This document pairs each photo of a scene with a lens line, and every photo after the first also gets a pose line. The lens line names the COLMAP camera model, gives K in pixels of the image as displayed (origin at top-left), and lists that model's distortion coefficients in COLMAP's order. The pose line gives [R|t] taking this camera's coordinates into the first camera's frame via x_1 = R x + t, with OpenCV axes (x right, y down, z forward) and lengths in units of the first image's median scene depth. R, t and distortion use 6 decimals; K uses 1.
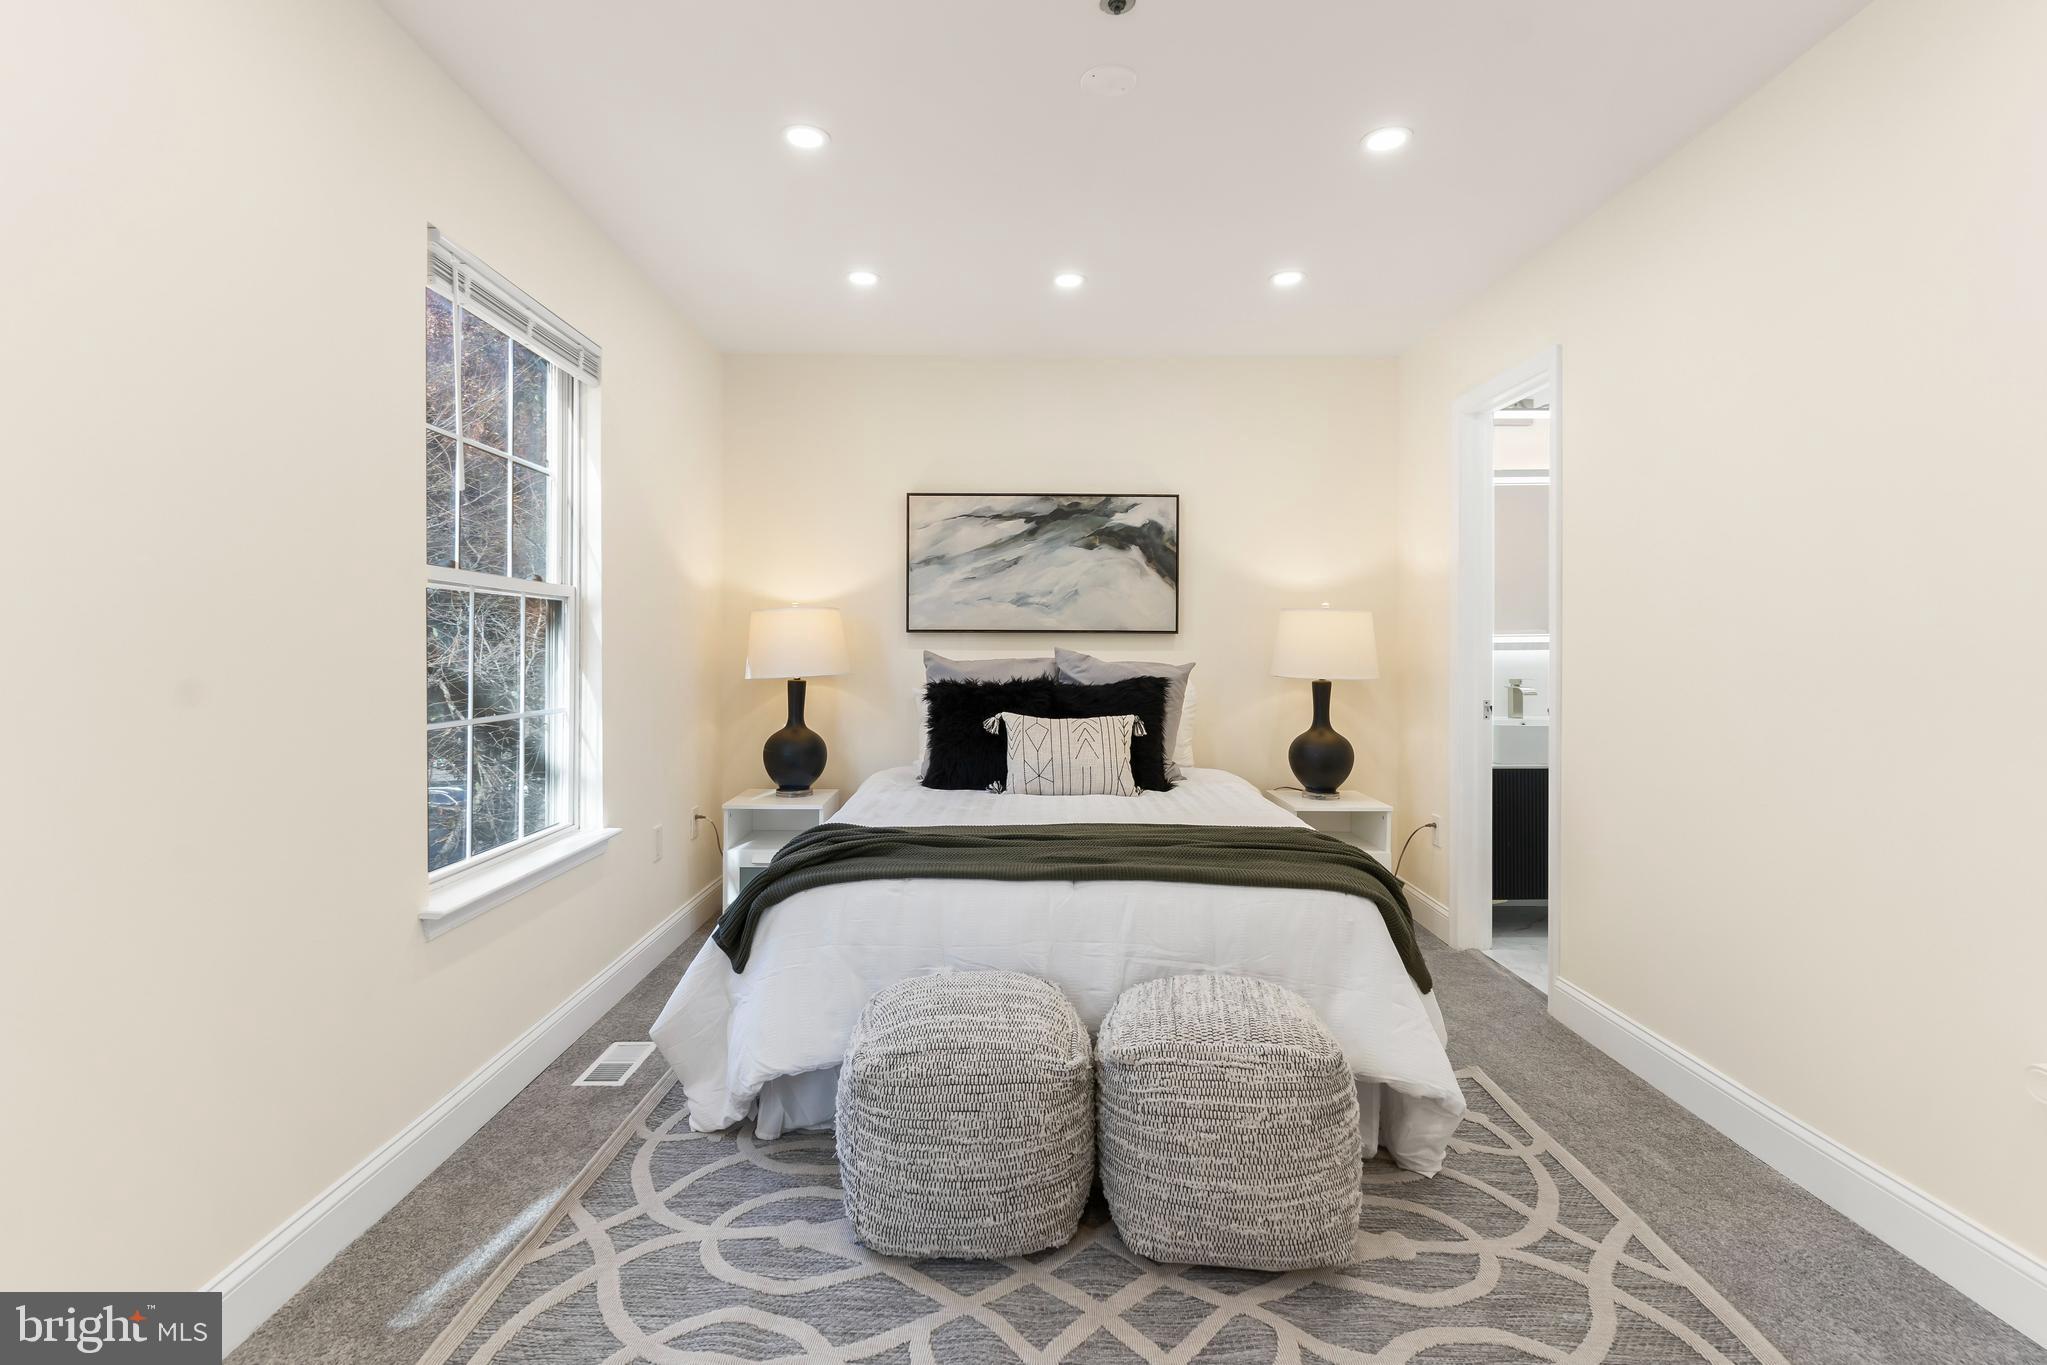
lens RADIAL K [[983.0, 0, 1017.6], [0, 983.0, 668.7], [0, 0, 1]] dist [0.006834, -0.001585]
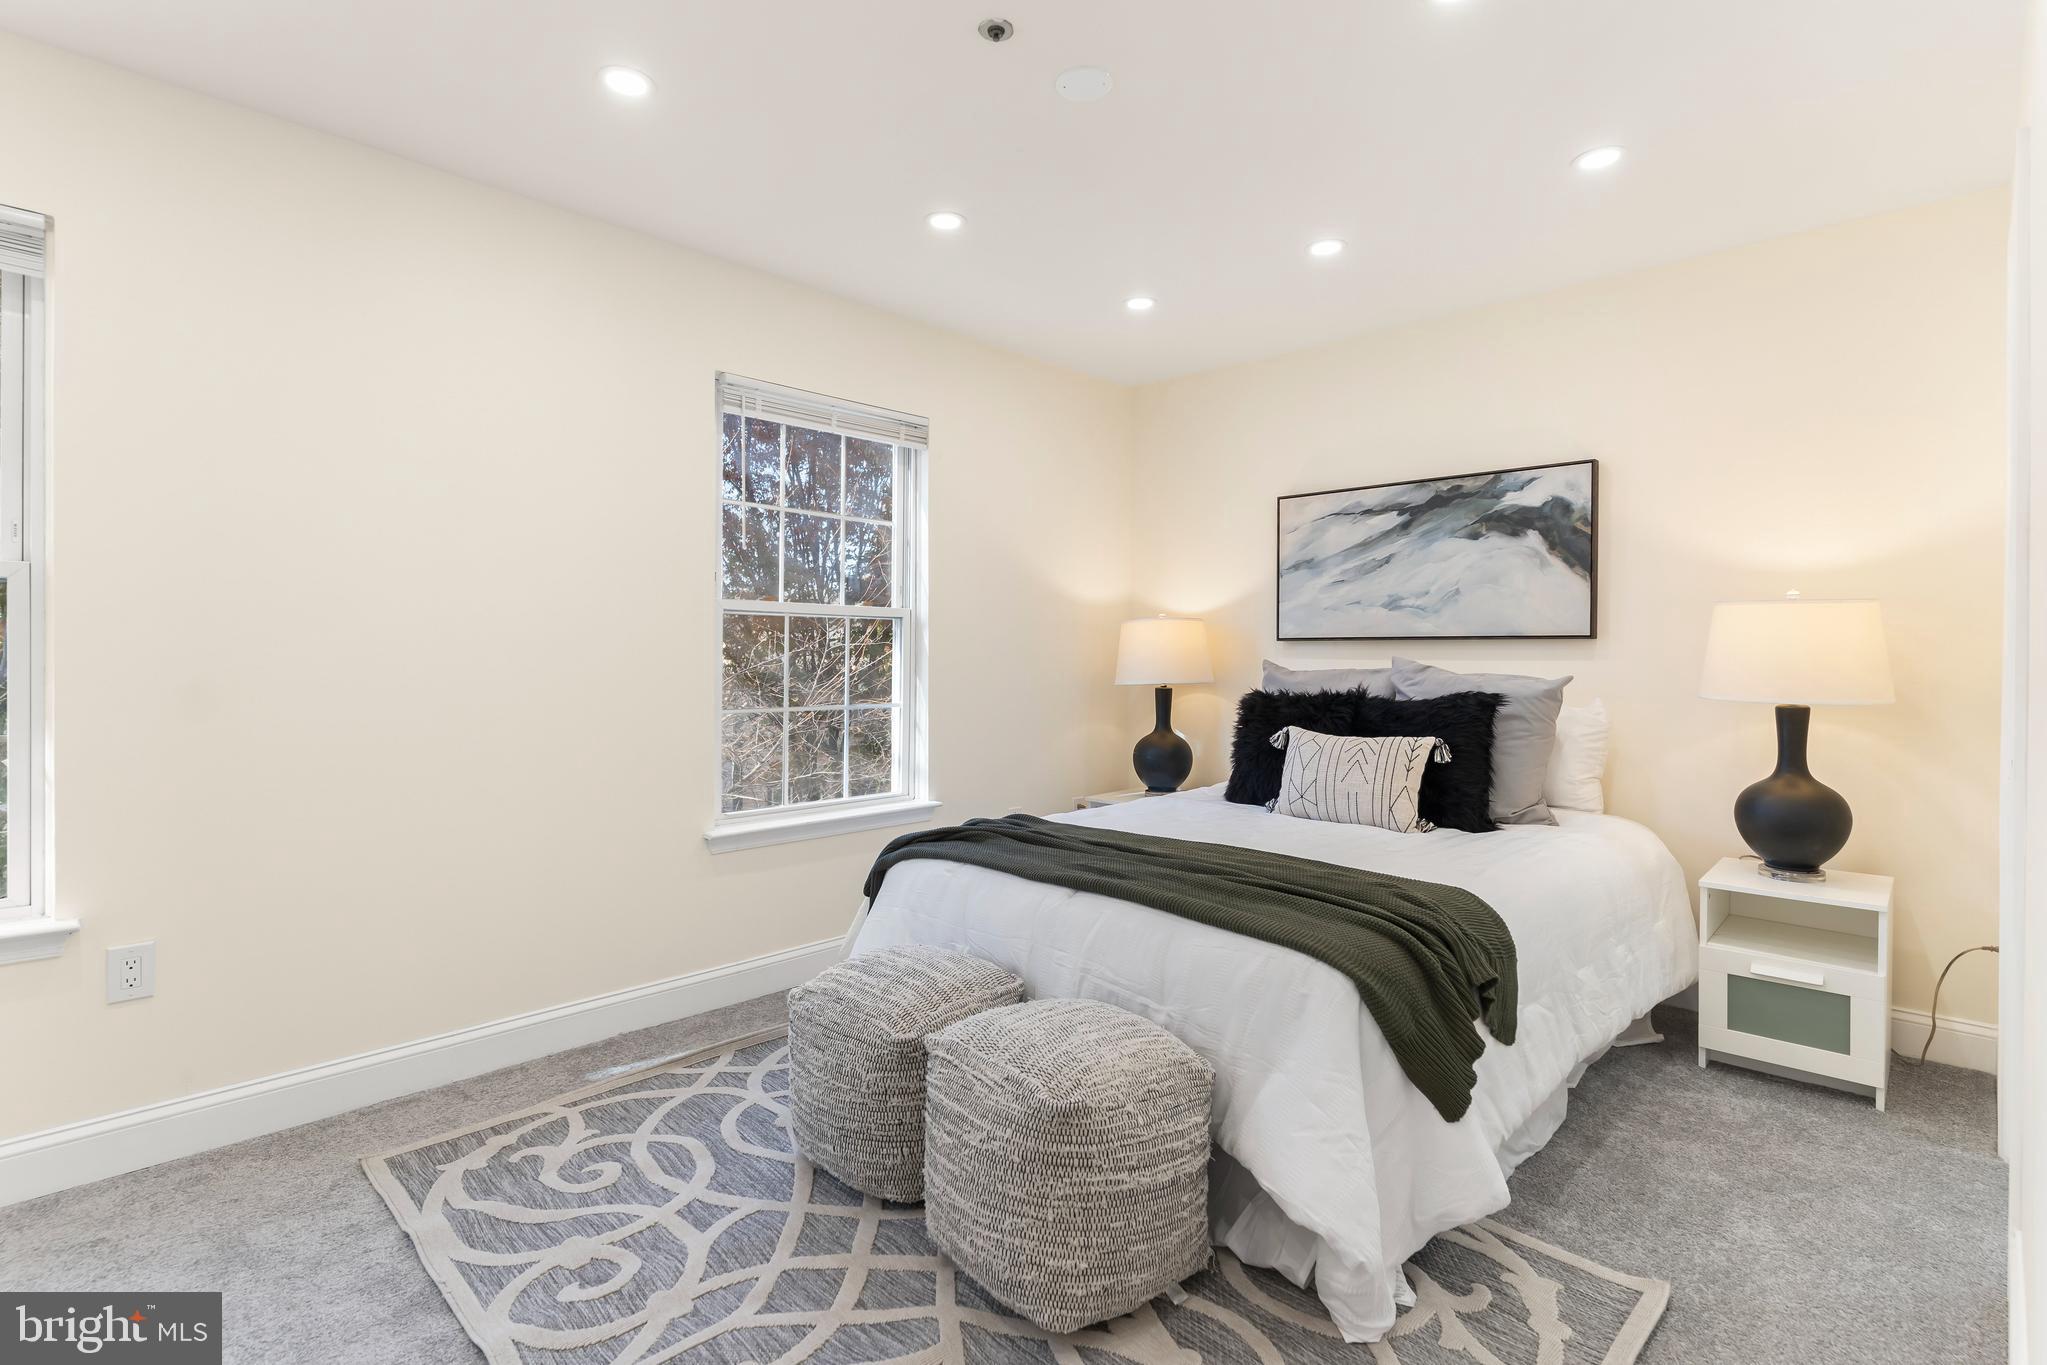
lens RADIAL K [[983.0, 0, 1017.9], [0, 983.0, 673.3], [0, 0, 1]] dist [0.006834, -0.001585]
pose [[0.714445, 0.011601, -0.699596, 0.409056], [-0.014643, 0.999891, 0.001627, -0.003229], [0.699538, 0.009082, 0.714537, 0.138039]]
